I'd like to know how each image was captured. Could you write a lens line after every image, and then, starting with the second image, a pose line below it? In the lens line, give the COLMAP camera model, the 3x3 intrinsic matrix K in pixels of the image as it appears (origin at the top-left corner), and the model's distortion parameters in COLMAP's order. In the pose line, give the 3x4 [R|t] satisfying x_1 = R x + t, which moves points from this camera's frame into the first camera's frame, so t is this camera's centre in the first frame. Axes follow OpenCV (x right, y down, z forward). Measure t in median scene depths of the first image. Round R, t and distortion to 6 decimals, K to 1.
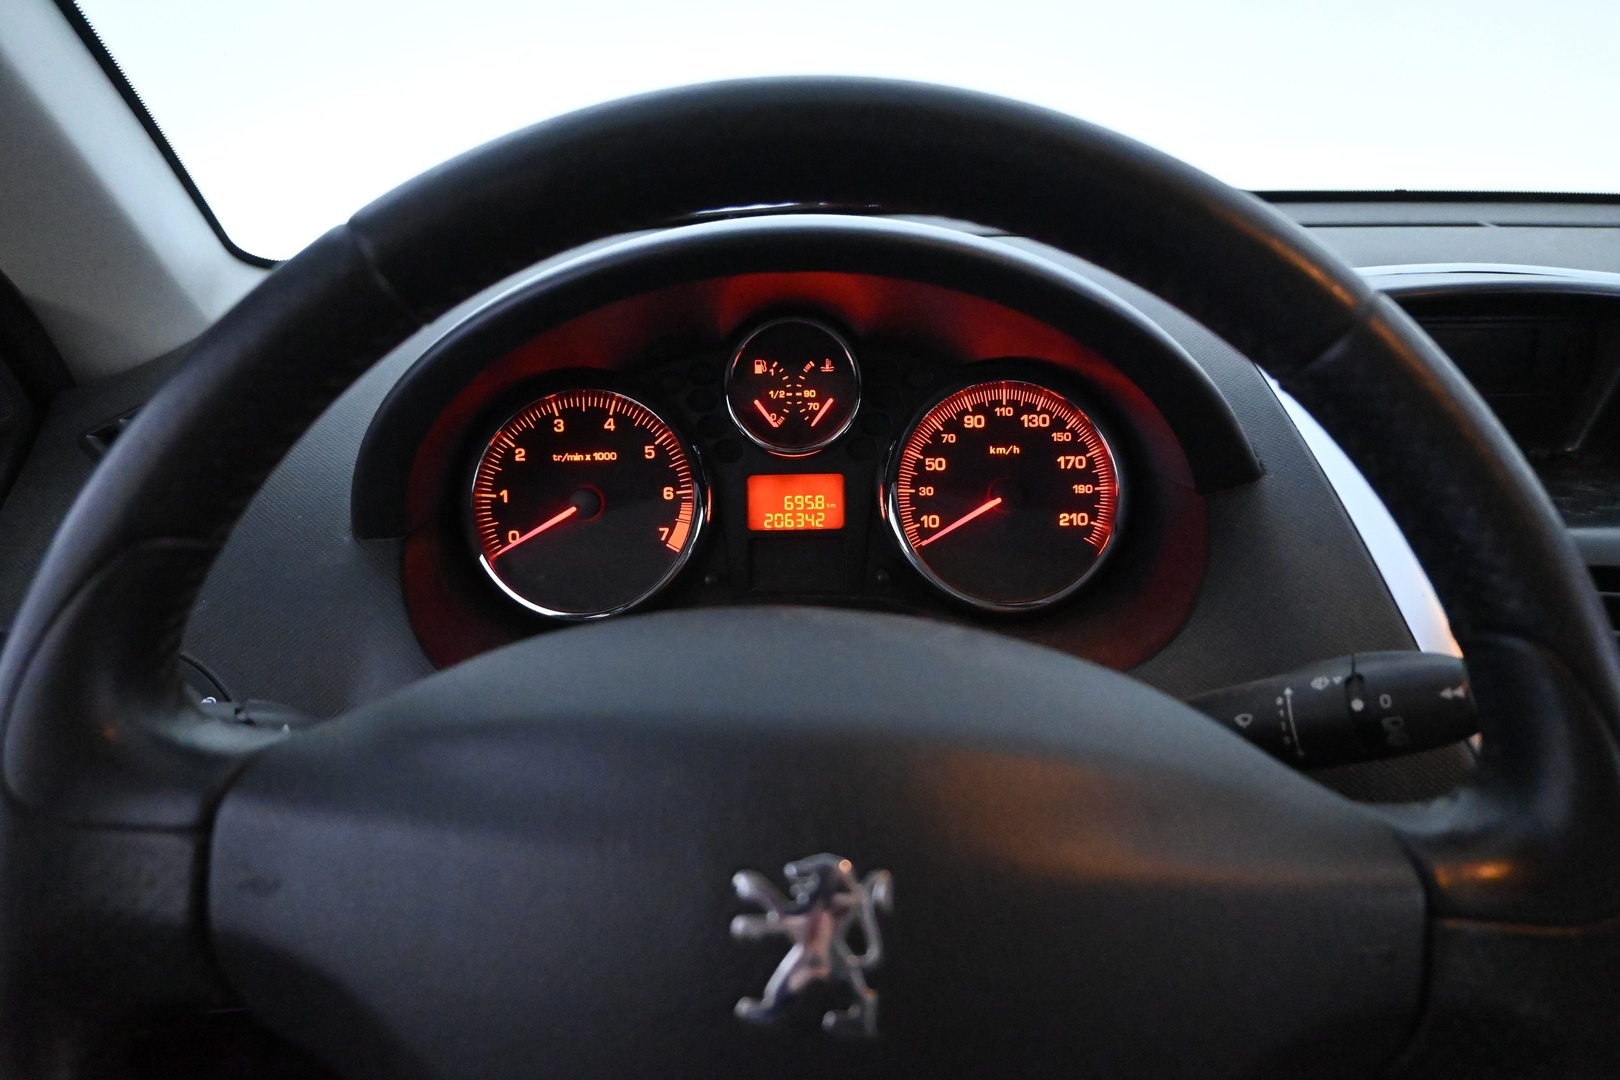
lens RADIAL K [[1247.2, 0, 804.2], [0, 1247.2, 546.9], [0, 0, 1]] dist [-0.010888, -0.001882]
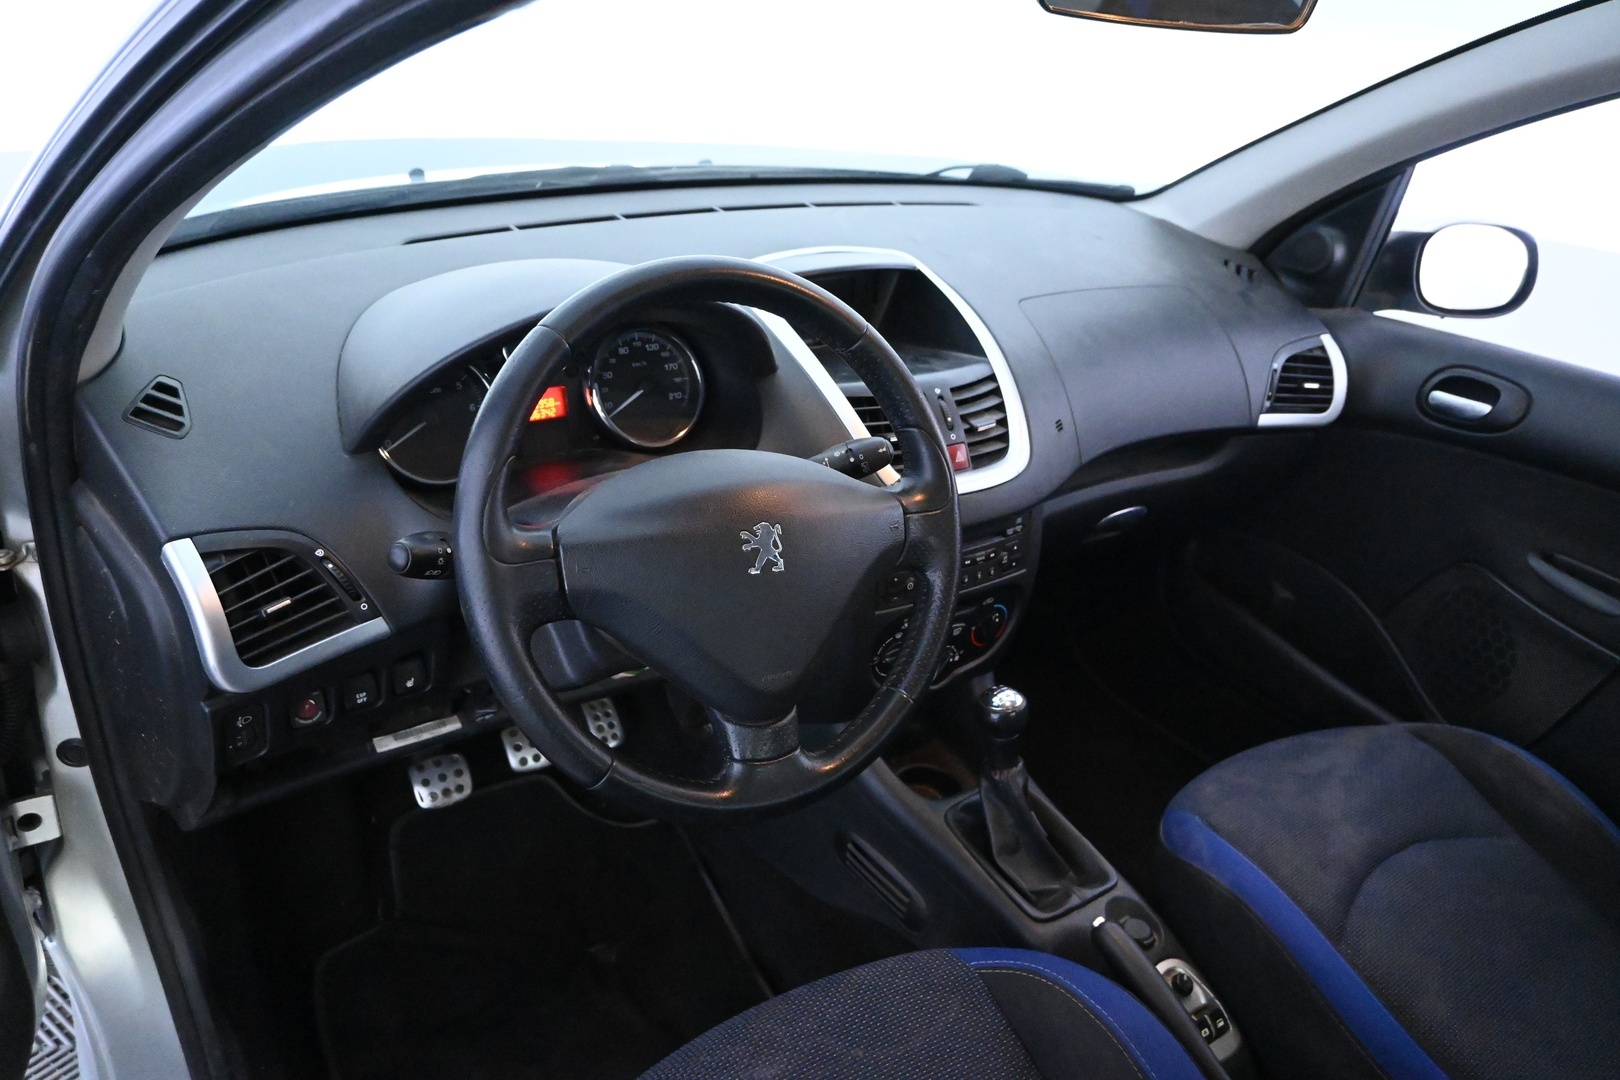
lens RADIAL K [[1233.0, 0, 804.3], [0, 1233.0, 531.3], [0, 0, 1]] dist [-0.016527, 0.000365]
pose [[0.827907, -0.174531, 0.533019, -0.693074], [0.106811, 0.982021, 0.155649, -0.093684], [-0.550602, -0.071930, 0.831663, -0.746268]]
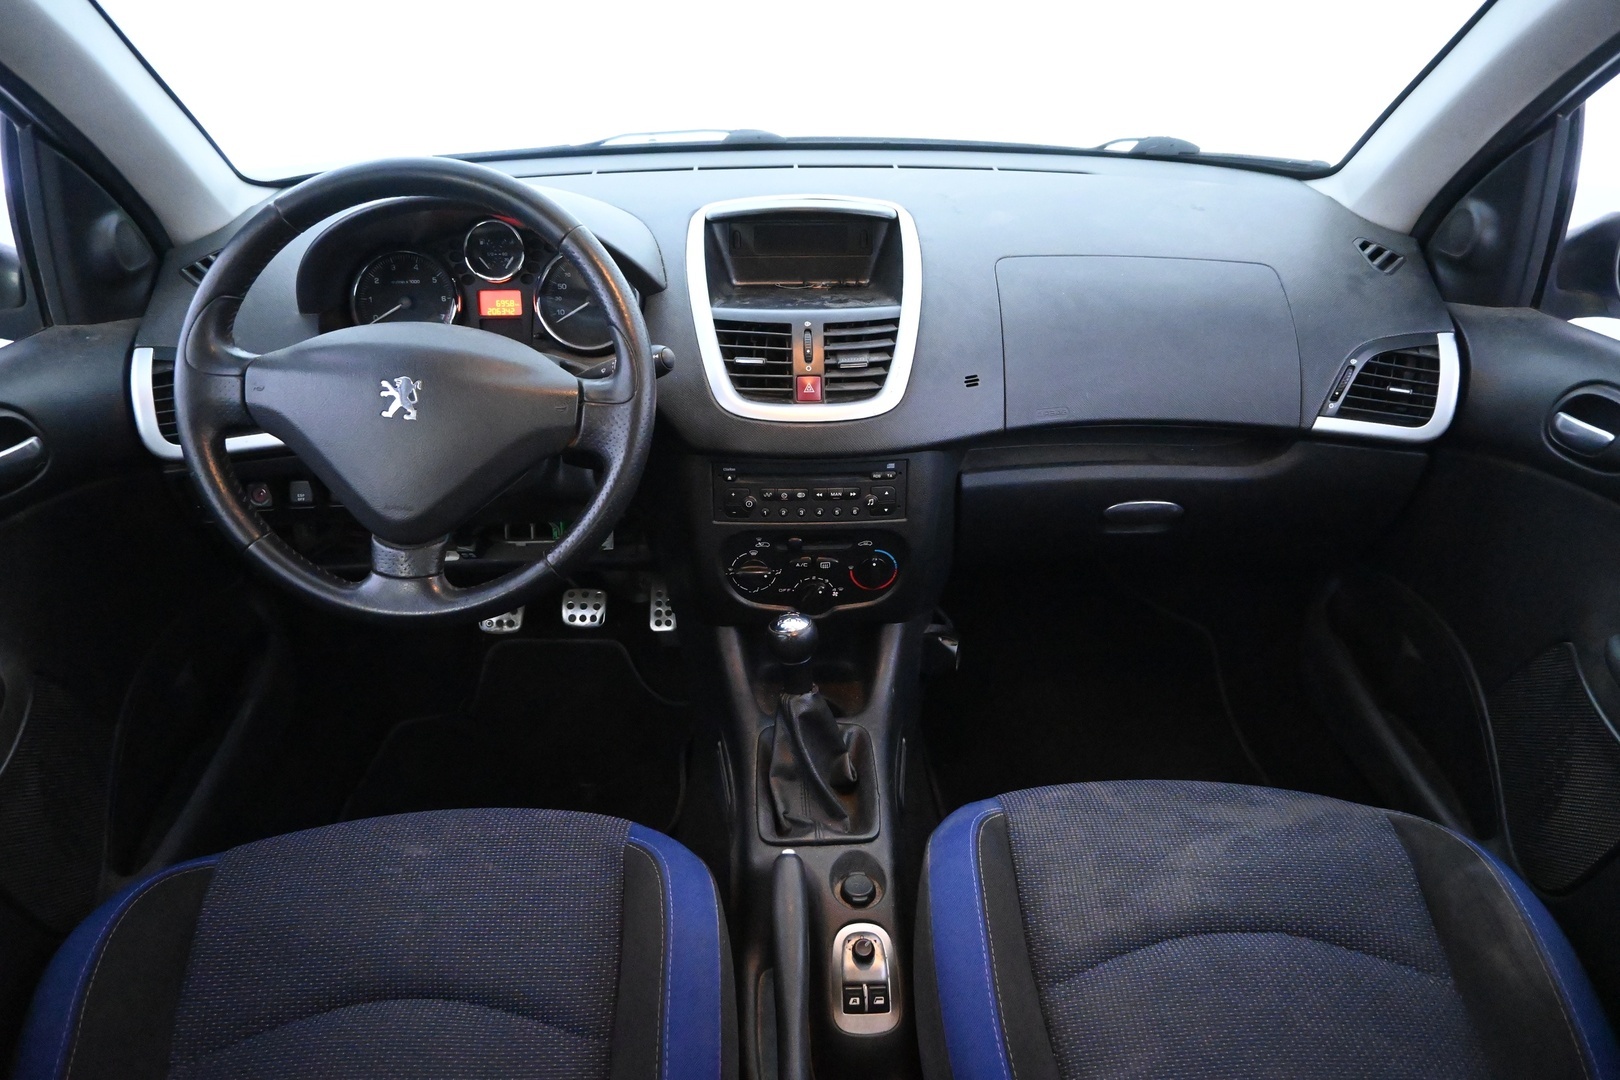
lens RADIAL K [[1125.8, 0, 808.3], [0, 1125.8, 542.2], [0, 0, 1]] dist [-0.009646, -0.000846]
pose [[0.999802, 0.002544, 0.019732, 0.516819], [-0.005072, 0.991610, 0.129163, 0.129162], [-0.019238, -0.129238, 0.991427, -1.096923]]
